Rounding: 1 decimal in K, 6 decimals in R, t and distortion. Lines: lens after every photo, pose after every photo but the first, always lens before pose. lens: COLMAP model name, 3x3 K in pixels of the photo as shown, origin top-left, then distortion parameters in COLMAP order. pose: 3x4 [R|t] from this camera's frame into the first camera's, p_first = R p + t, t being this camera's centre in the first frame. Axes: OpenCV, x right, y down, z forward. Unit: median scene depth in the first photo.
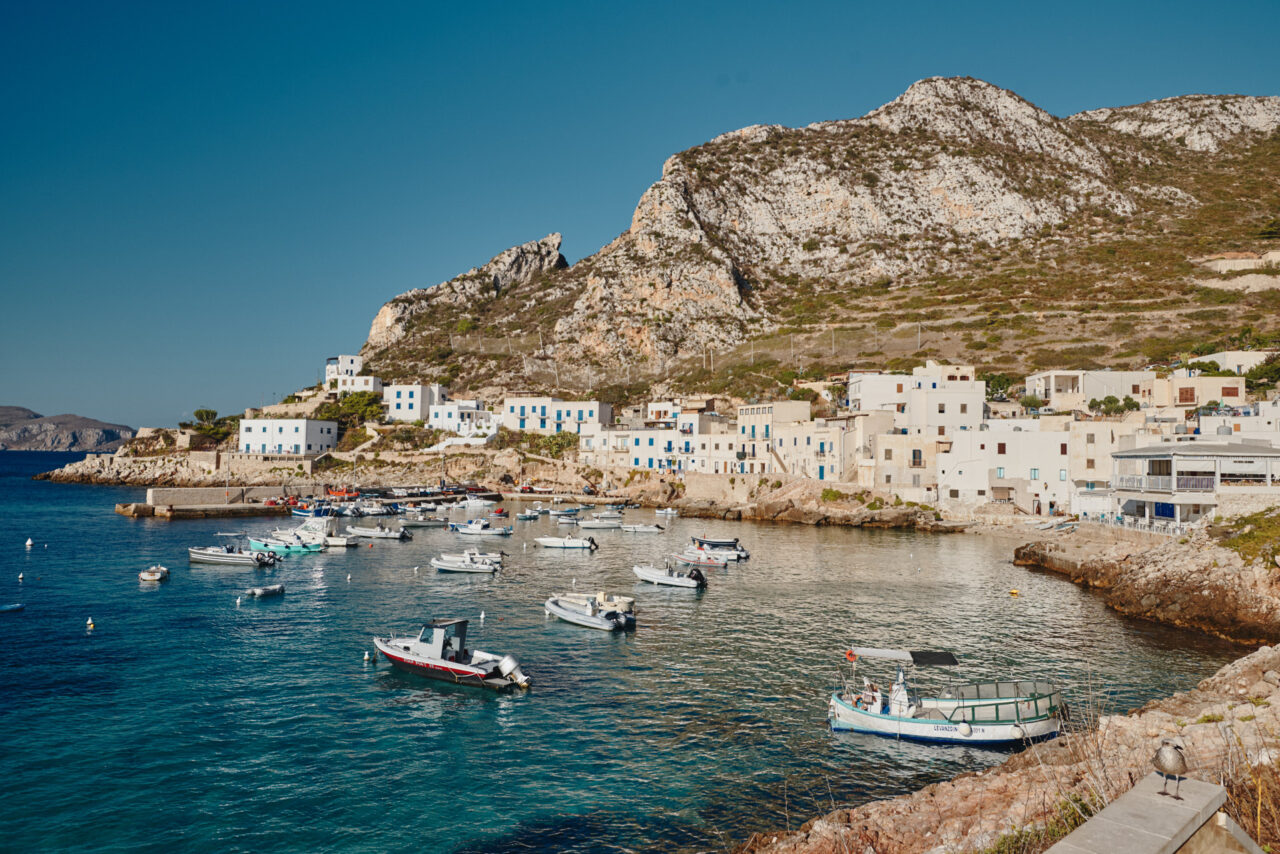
lens RADIAL K [[812.4, 0, 645.5], [0, 812.4, 424.8], [0, 0, 1]] dist [0.019043, -0.031384]
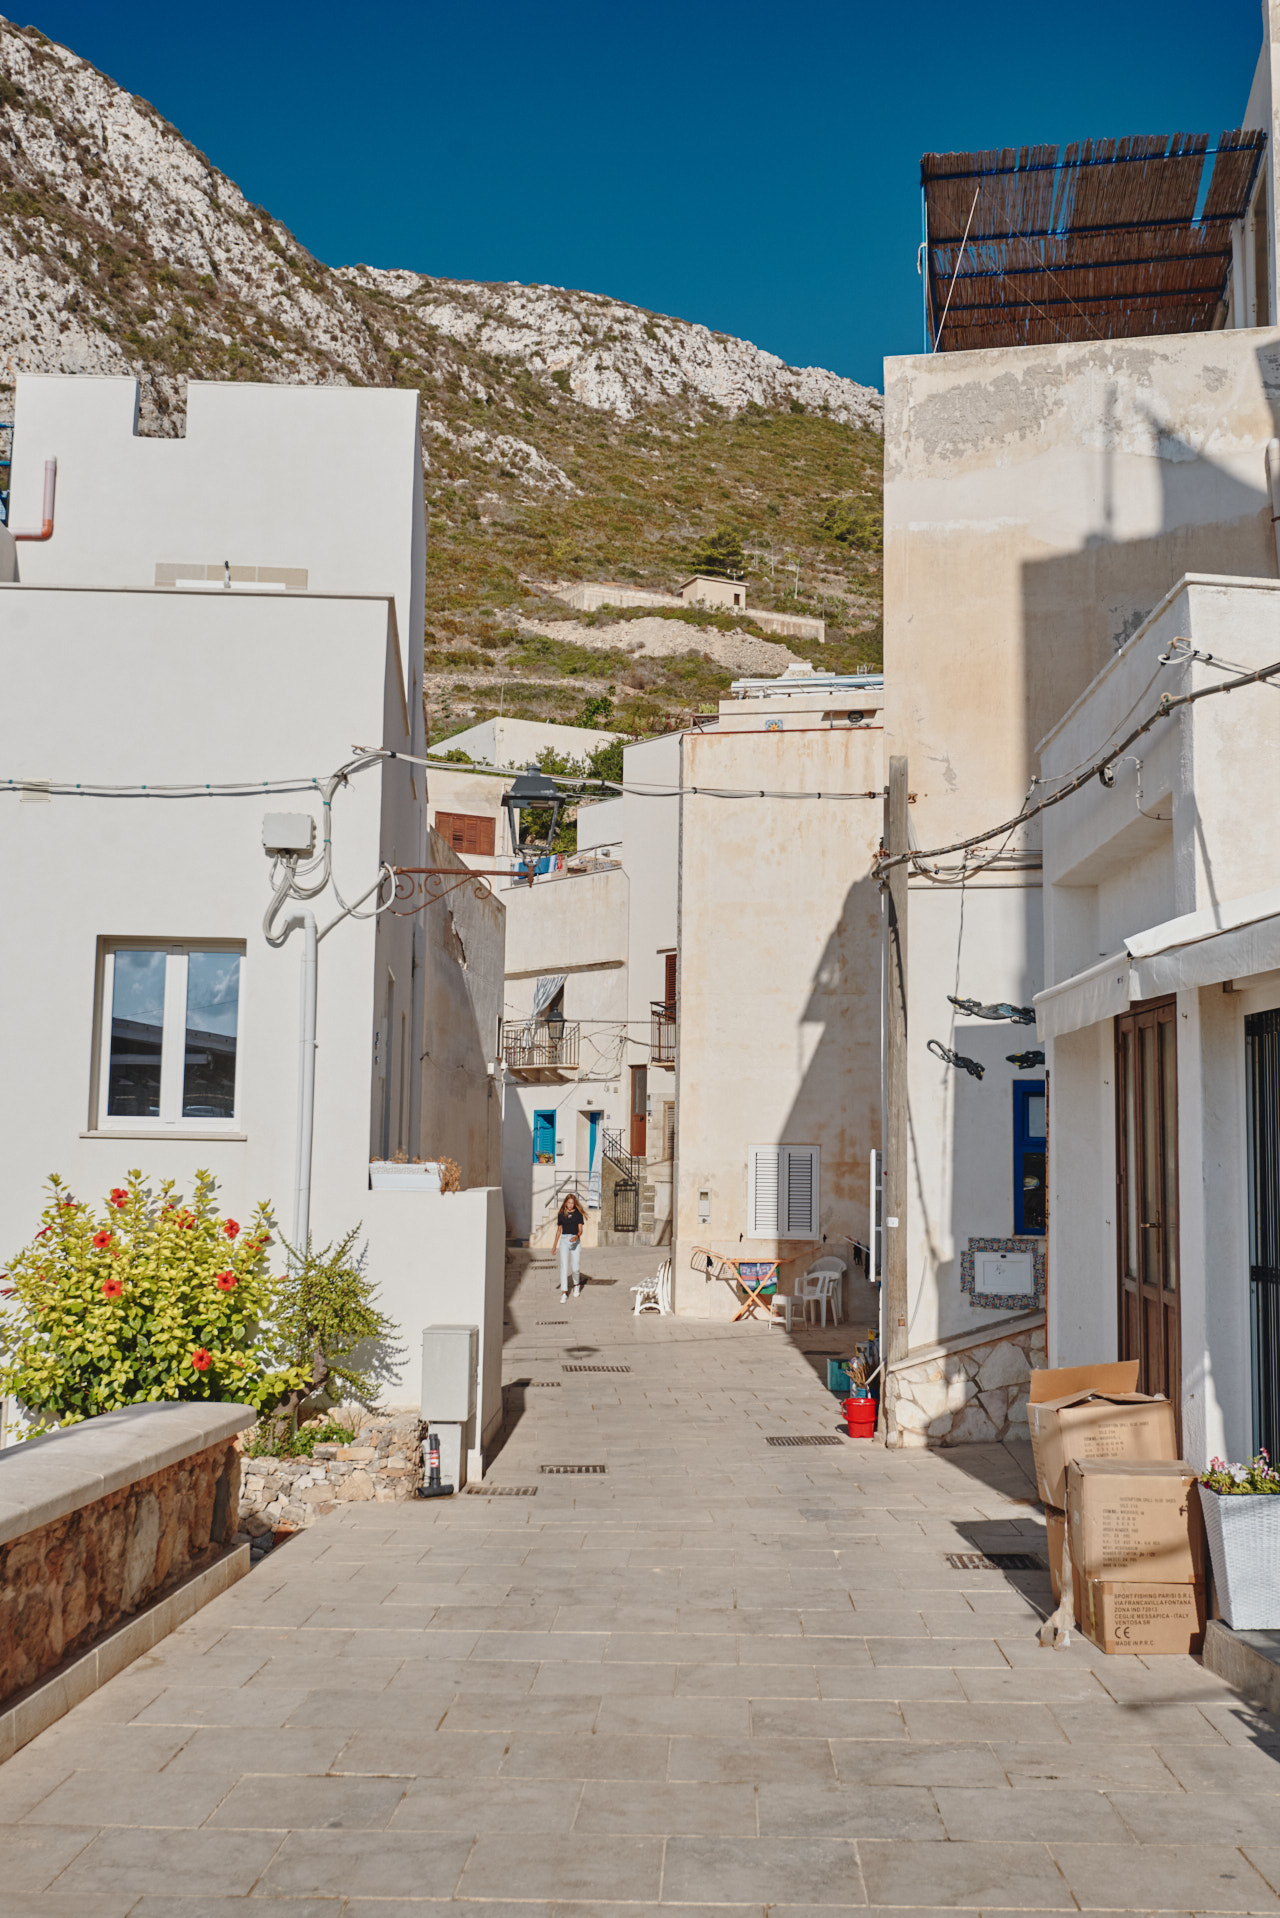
lens RADIAL K [[1901.6, 0, 633.5], [0, 1901.6, 959.6], [0, 0, 1]] dist [-0.009829, 0.000000]
pose [[0.826796, 0.052843, 0.560014, 0.219067], [-0.023845, 0.997975, -0.058965, 0.013628], [-0.561996, 0.035398, 0.826382, 0.249405]]
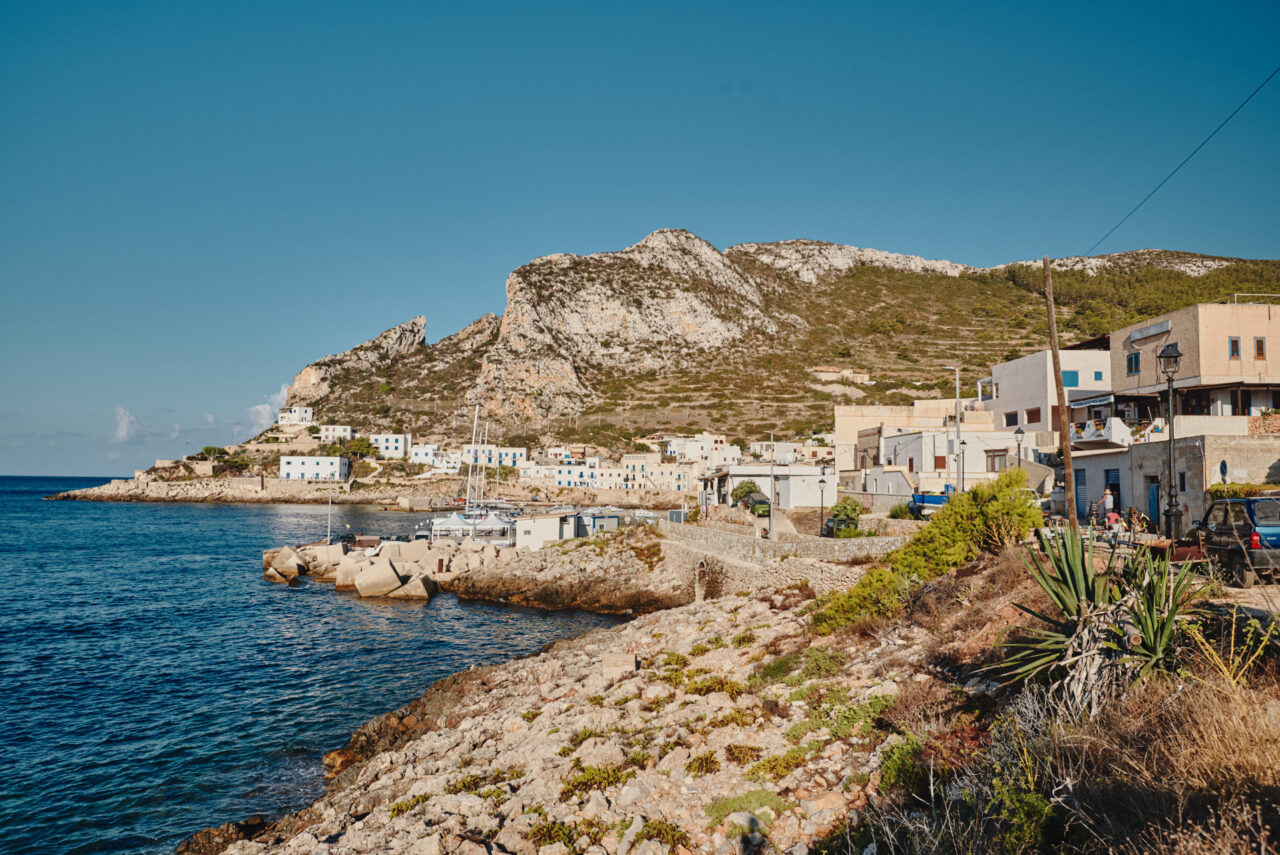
lens RADIAL K [[863.7, 0, 640.2], [0, 863.7, 426.3], [0, 0, 1]] dist [0.025526, -0.021924]
pose [[0.909718, 0.020073, 0.414740, -0.430452], [-0.014631, 0.999760, -0.016295, -0.034683], [-0.414968, 0.008756, 0.909794, -0.553807]]
